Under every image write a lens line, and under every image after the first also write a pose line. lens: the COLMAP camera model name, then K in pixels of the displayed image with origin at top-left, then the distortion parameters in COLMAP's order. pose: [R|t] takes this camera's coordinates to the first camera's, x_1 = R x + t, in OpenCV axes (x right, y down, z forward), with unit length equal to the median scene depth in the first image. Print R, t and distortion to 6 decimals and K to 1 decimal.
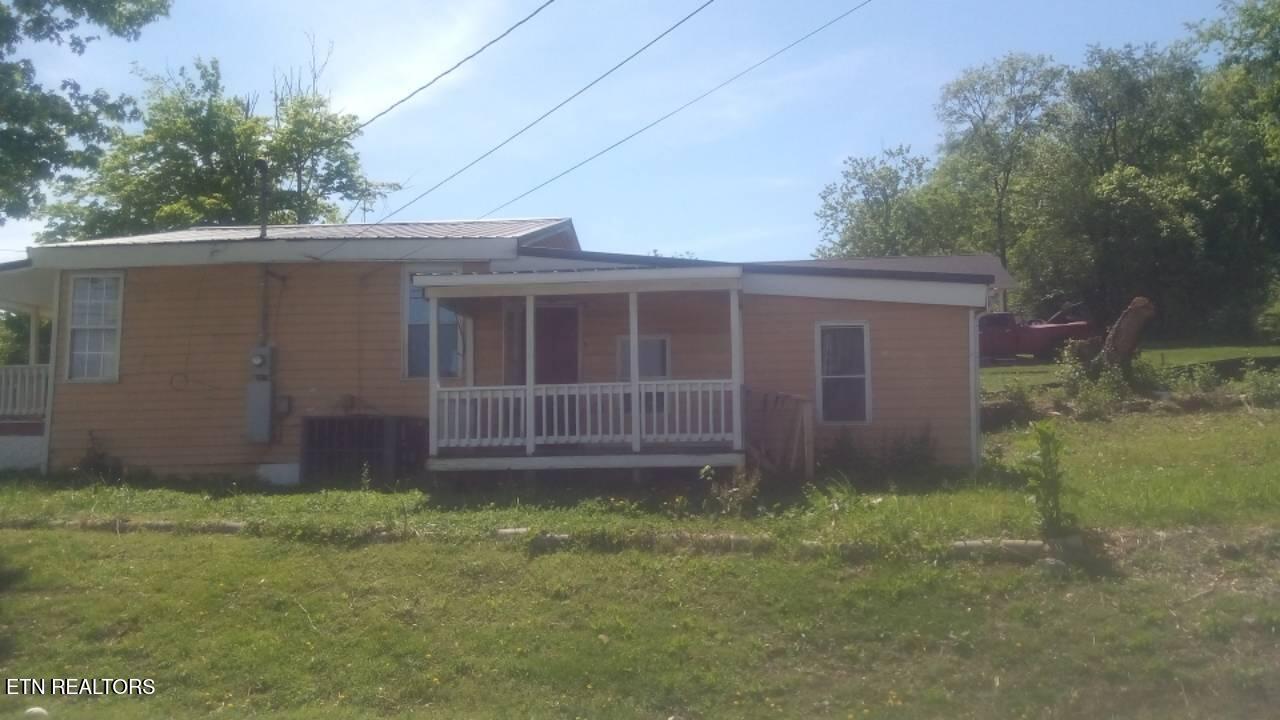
lens RADIAL K [[1026.4, 0, 615.4], [0, 1026.4, 363.6], [0, 0, 1]] dist [0.101984, -0.139258]
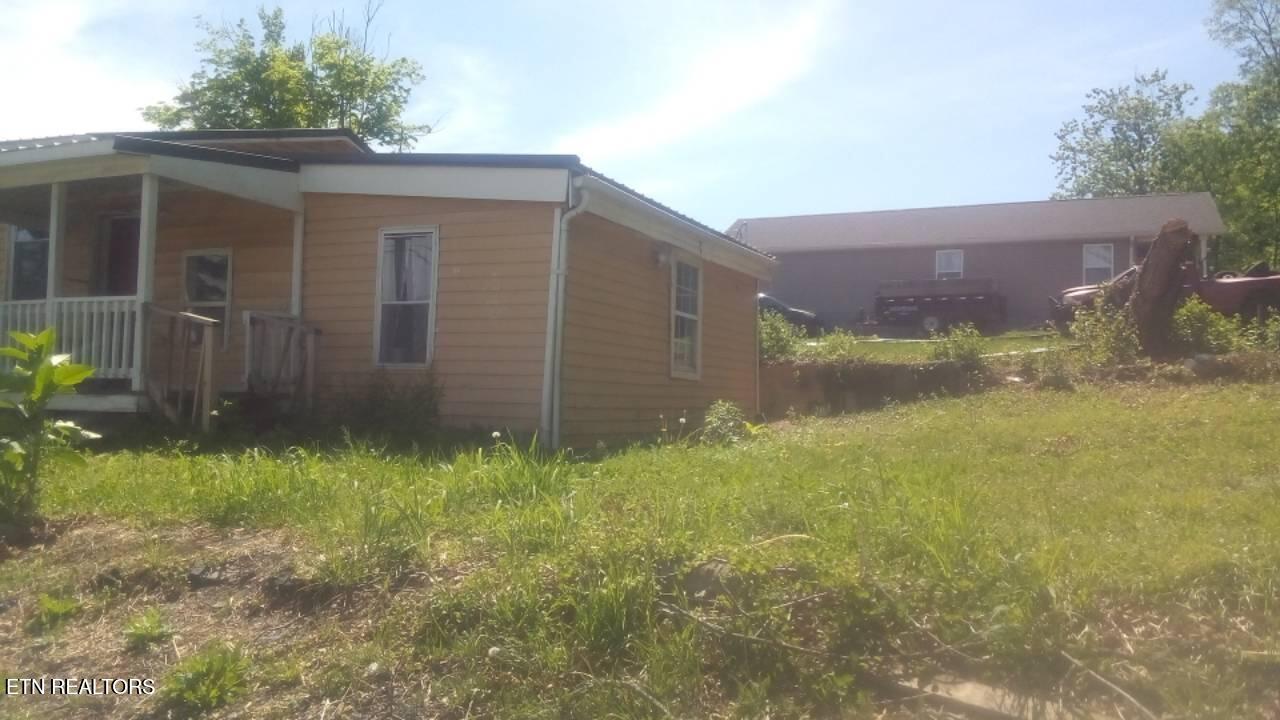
lens RADIAL K [[1026.4, 0, 615.4], [0, 1026.4, 363.6], [0, 0, 1]] dist [0.101984, -0.139258]
pose [[0.954188, 0.025647, -0.298107, 0.117533], [-0.017434, 0.999393, 0.030177, 0.006357], [0.298700, -0.023597, 0.954055, 0.067031]]
